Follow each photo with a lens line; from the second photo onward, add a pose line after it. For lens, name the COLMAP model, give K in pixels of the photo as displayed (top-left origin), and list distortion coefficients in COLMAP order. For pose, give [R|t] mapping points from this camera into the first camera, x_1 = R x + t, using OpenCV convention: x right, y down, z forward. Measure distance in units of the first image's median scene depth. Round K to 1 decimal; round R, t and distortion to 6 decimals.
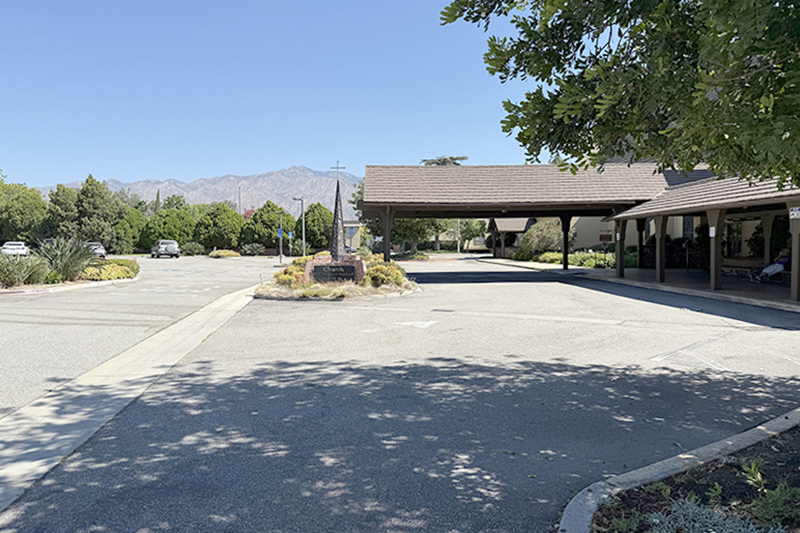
lens RADIAL K [[564.0, 0, 396.2], [0, 564.0, 279.8], [0, 0, 1]] dist [0.097510, -0.112029]
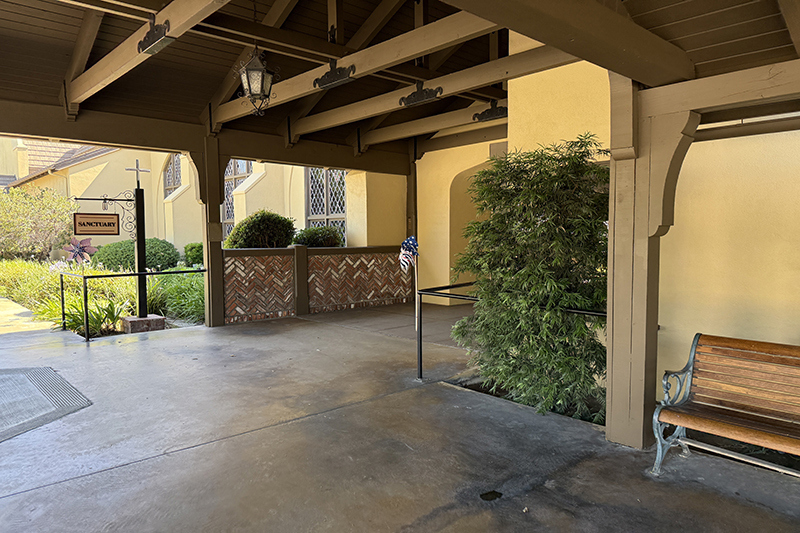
lens RADIAL K [[564.0, 0, 396.2], [0, 564.0, 279.8], [0, 0, 1]] dist [0.097510, -0.112029]
pose [[0.746267, -0.045745, 0.664074, 0.250215], [0.036620, 0.998946, 0.027661, -0.041785], [-0.664639, 0.003676, 0.747155, 0.597615]]
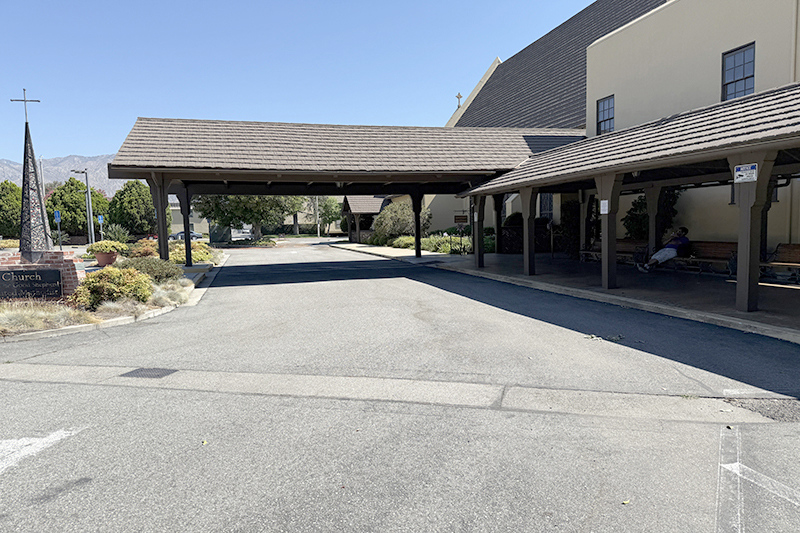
lens RADIAL K [[564.0, 0, 396.2], [0, 564.0, 279.8], [0, 0, 1]] dist [0.097510, -0.112029]
pose [[0.971507, -0.037655, 0.234002, 0.059041], [0.030791, 0.998984, 0.032918, -0.011110], [-0.235004, -0.024775, 0.971679, 0.164950]]
